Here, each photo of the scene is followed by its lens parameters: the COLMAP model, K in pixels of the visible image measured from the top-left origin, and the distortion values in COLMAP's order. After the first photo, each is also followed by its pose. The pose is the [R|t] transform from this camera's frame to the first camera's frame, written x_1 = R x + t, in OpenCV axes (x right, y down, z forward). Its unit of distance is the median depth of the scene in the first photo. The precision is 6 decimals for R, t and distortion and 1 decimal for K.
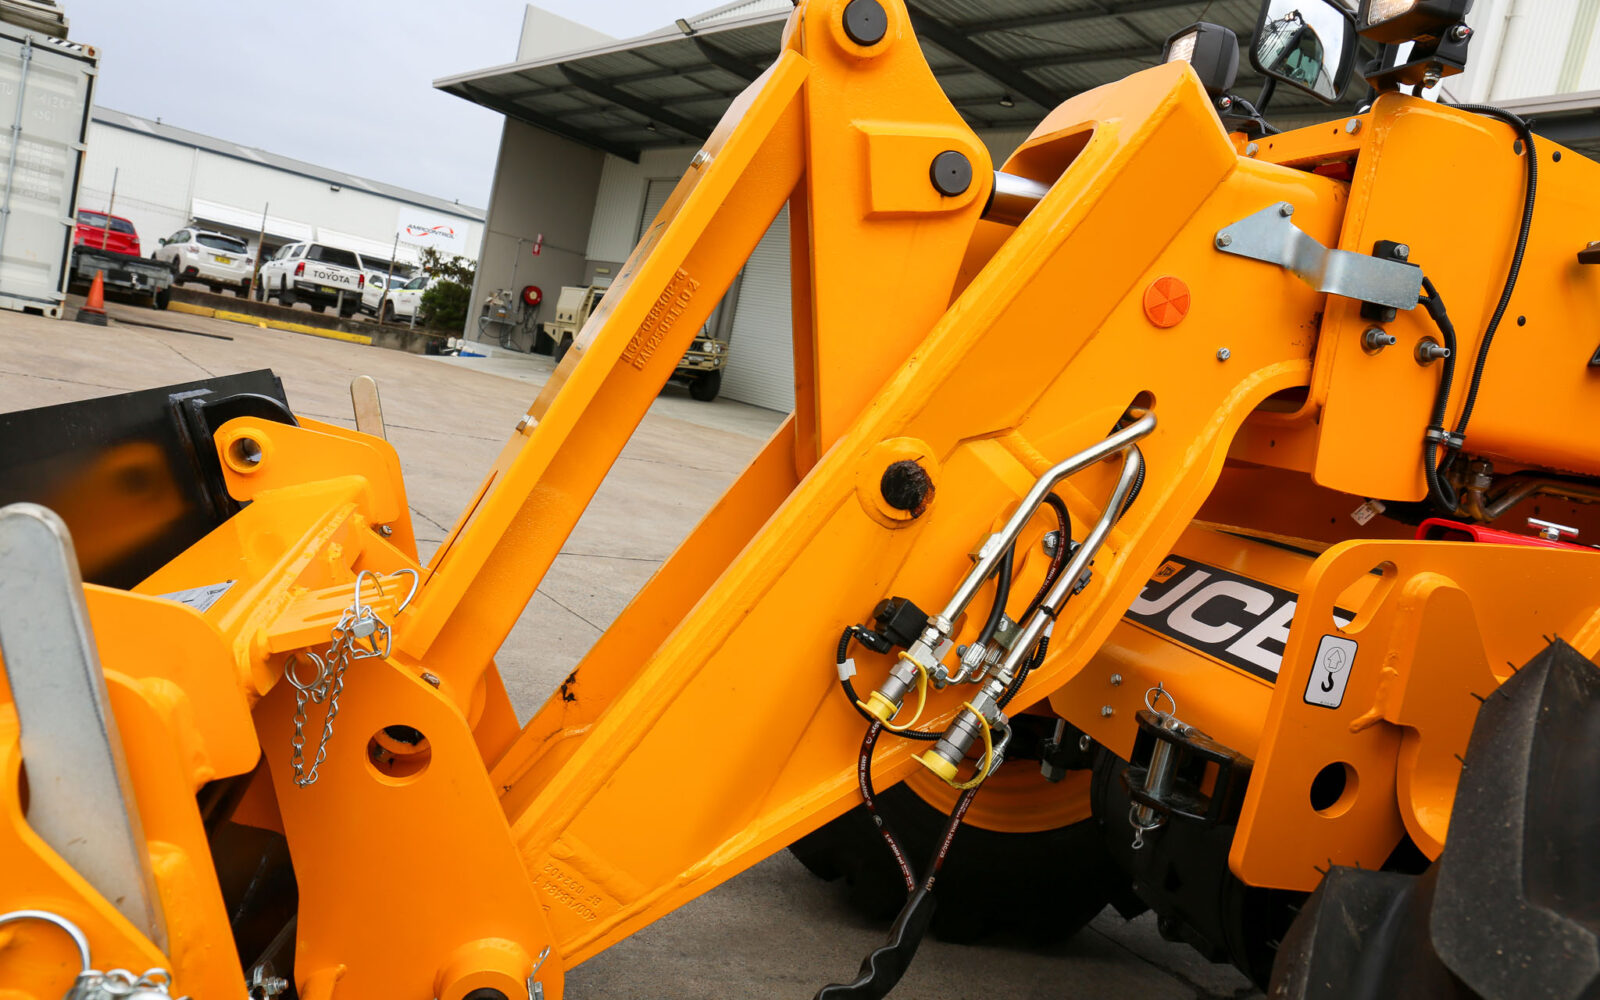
lens RADIAL K [[1077.8, 0, 806.5], [0, 1077.8, 498.9], [0, 0, 1]] dist [-0.108176, 0.093565]
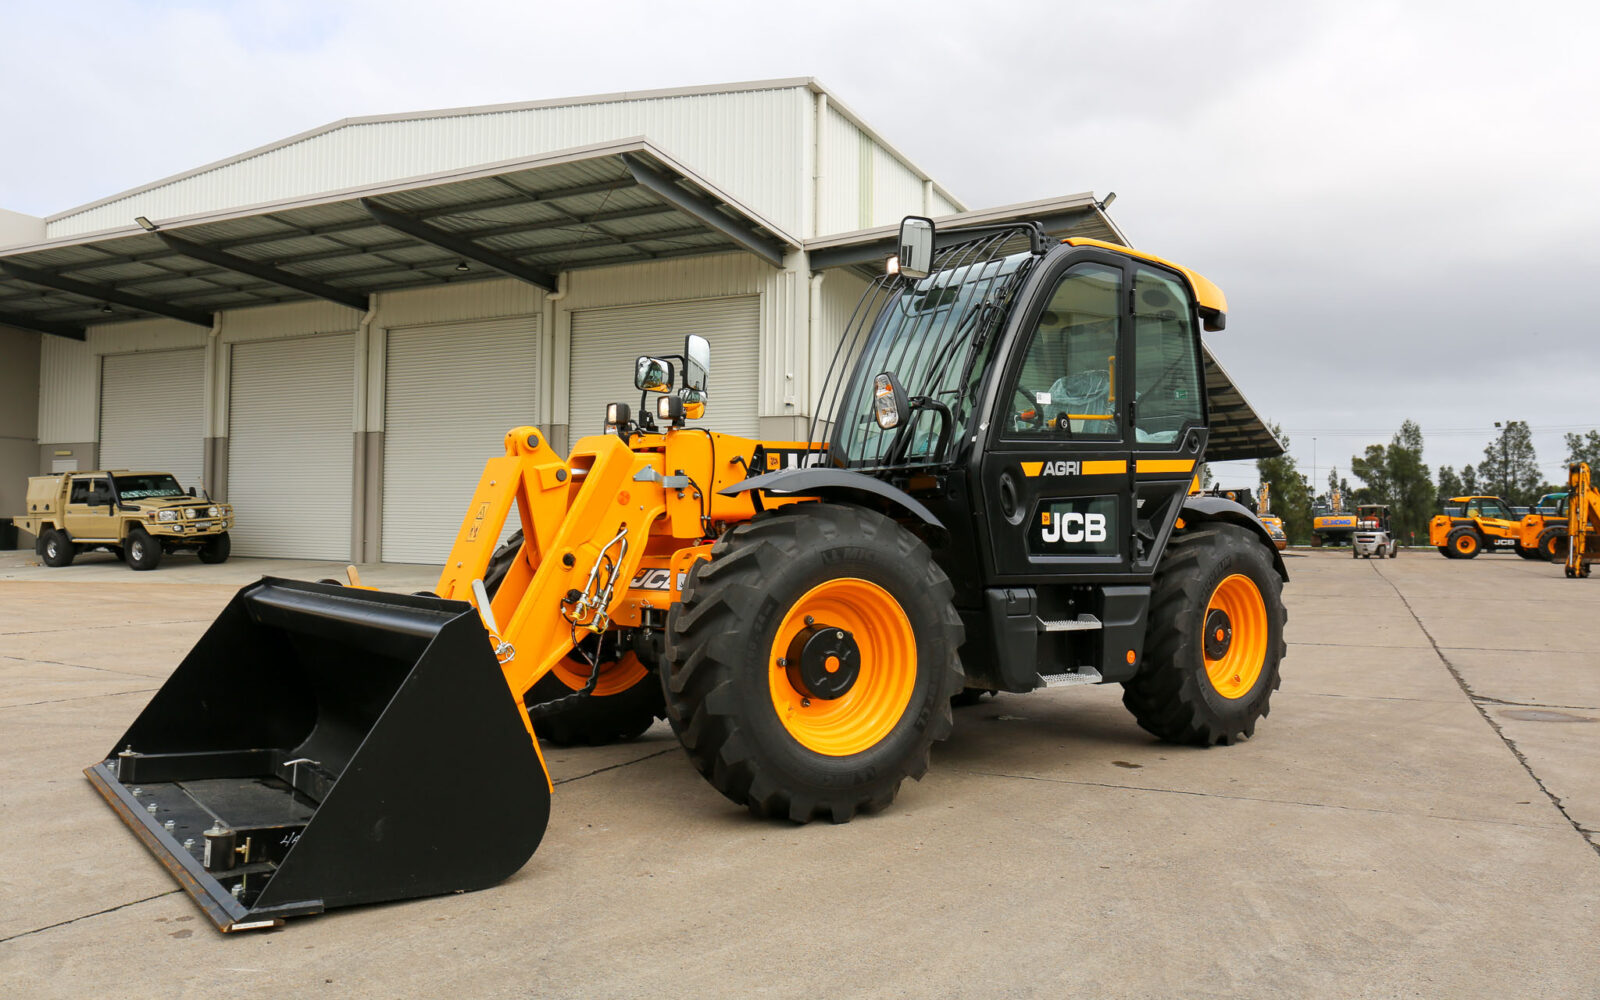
lens RADIAL K [[1120.3, 0, 791.3], [0, 1120.3, 501.8], [0, 0, 1]] dist [-0.077151, 0.106444]
pose [[0.882396, -0.179566, 0.434894, -0.819708], [0.215348, 0.975946, -0.033974, 0.084234], [-0.418332, 0.123632, 0.899841, -2.669278]]
